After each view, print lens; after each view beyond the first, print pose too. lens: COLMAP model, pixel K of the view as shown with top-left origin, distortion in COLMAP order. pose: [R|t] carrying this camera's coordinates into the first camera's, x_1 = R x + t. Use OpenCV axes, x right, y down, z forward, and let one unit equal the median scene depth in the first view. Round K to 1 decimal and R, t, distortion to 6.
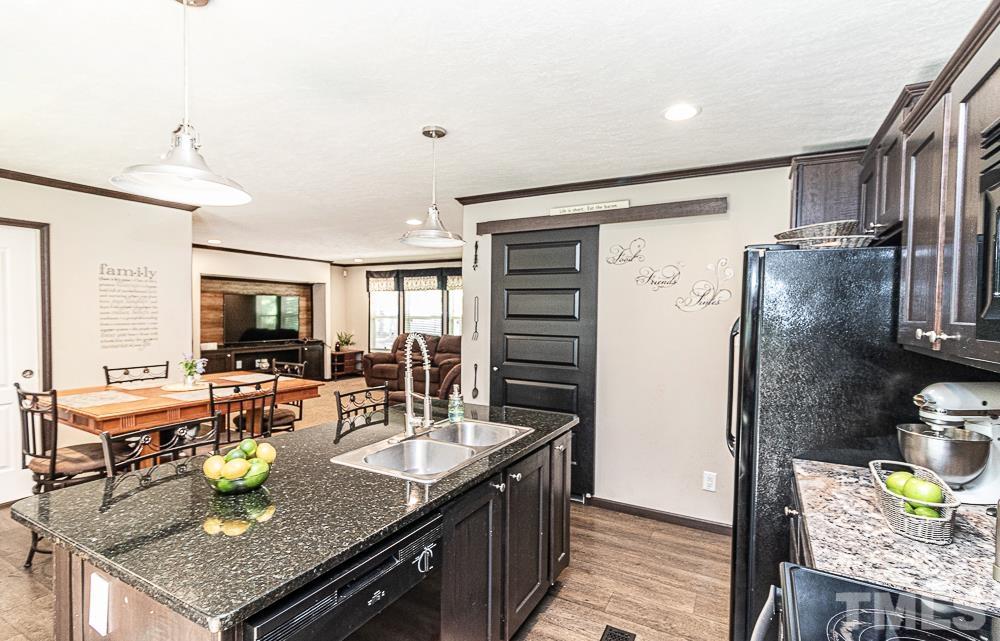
lens RADIAL K [[475.7, 0, 500.0], [0, 475.7, 320.5], [0, 0, 1]] dist [0.012230, -0.000914]
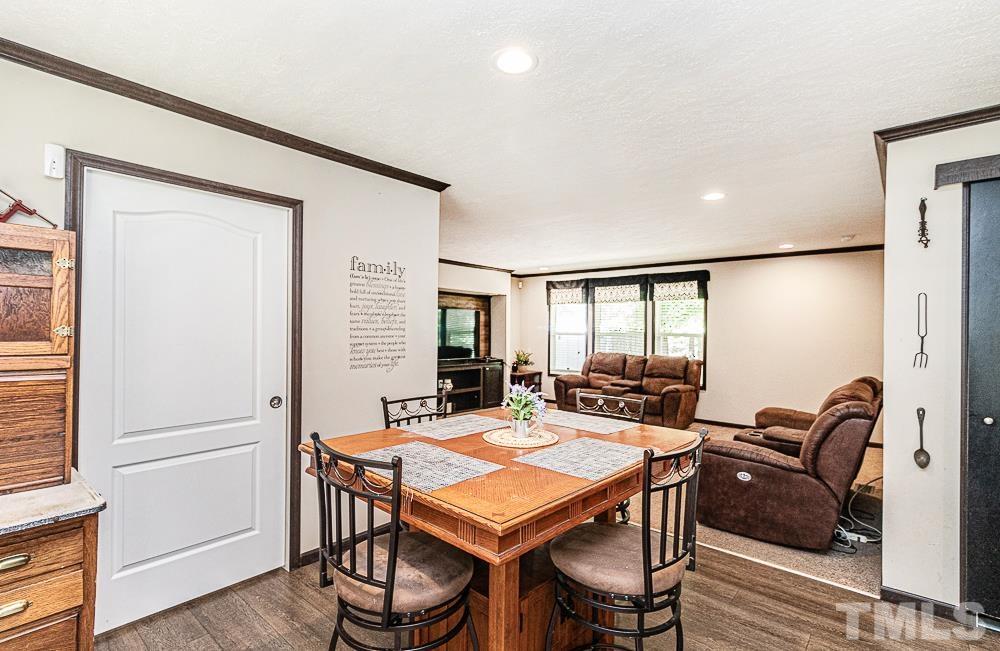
lens RADIAL K [[470.4, 0, 500.0], [0, 470.4, 325.5], [0, 0, 1]] dist [0.002270, 0.000591]
pose [[0.976798, 0.000408, -0.214163, -0.209203], [-0.006921, 0.999536, -0.029660, 0.005133], [0.214051, 0.030454, 0.976348, 0.154880]]
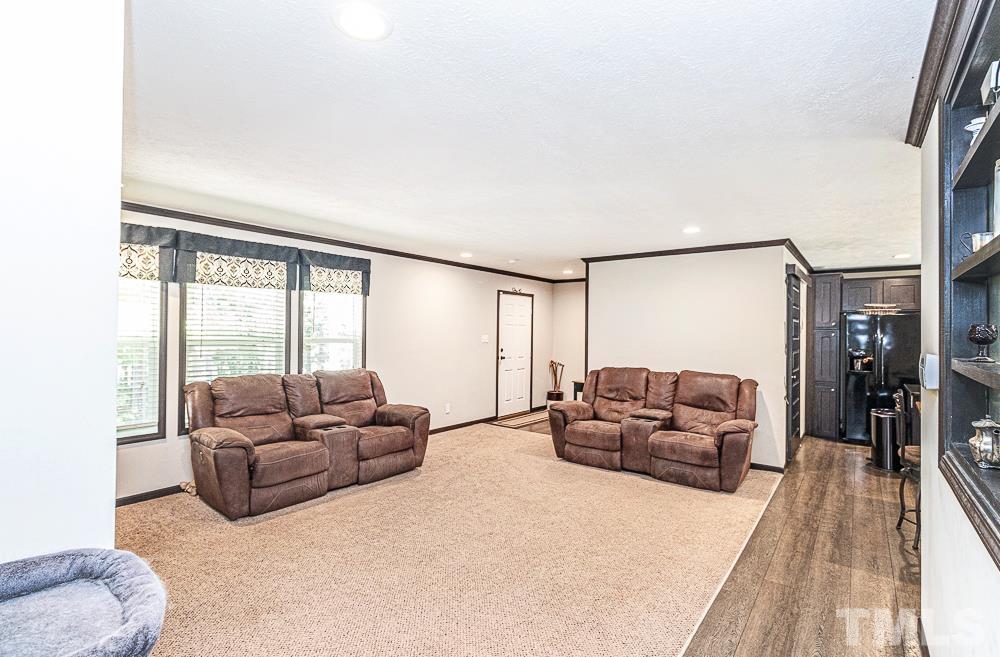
lens RADIAL K [[494.8, 0, 500.0], [0, 494.8, 328.5], [0, 0, 1]] dist [0.001188, 0.000155]
pose [[0.131694, -0.005774, 0.991274, -0.681548], [0.004449, 0.999976, 0.005234, -0.024606], [-0.991280, 0.003721, 0.131717, 0.745664]]
